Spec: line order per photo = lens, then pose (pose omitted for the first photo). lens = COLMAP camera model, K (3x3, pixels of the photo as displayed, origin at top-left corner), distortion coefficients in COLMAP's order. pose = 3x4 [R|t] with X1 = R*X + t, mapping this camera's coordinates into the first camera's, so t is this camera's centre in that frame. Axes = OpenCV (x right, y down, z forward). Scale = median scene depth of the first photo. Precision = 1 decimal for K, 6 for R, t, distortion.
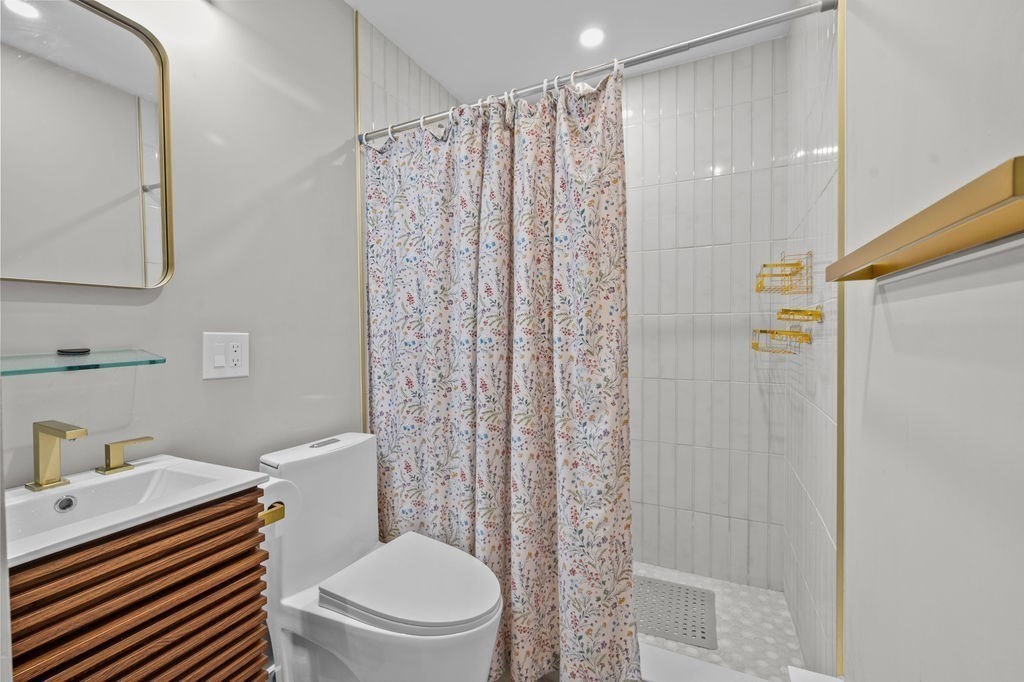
lens RADIAL K [[433.8, 0, 511.7], [0, 433.8, 343.9], [0, 0, 1]] dist [-0.003353, -0.001407]
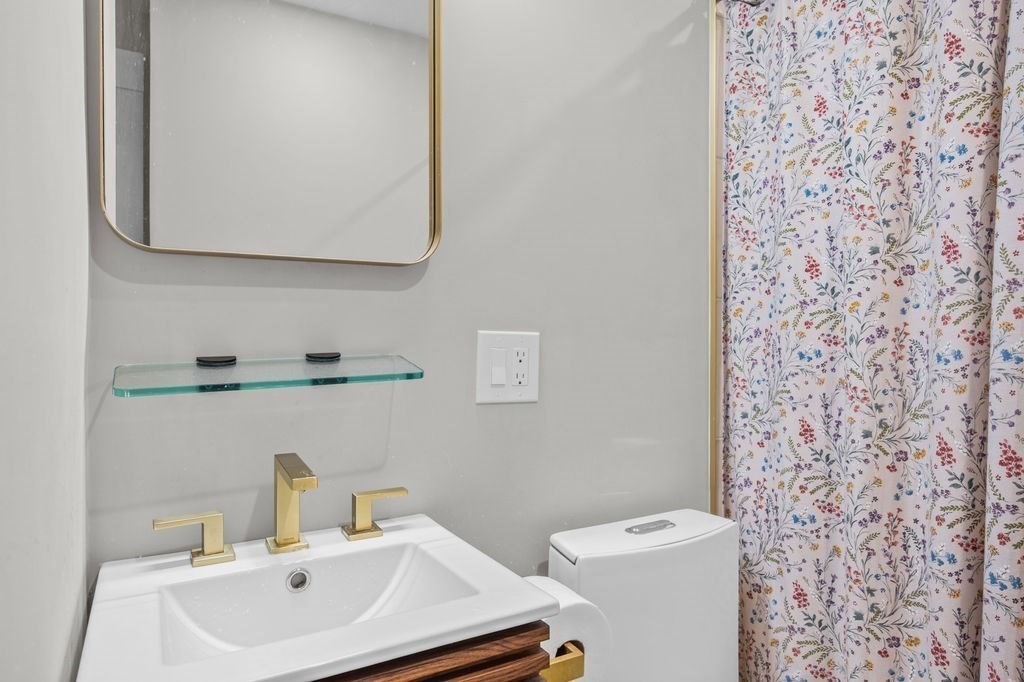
lens RADIAL K [[616.8, 0, 511.7], [0, 616.8, 341.6], [0, 0, 1]] dist [0.005195, 0.000700]
pose [[0.820614, 0.015804, -0.571264, -0.112188], [-0.022695, 0.999730, -0.004943, -0.005360], [0.571032, 0.017021, 0.820752, 0.210227]]
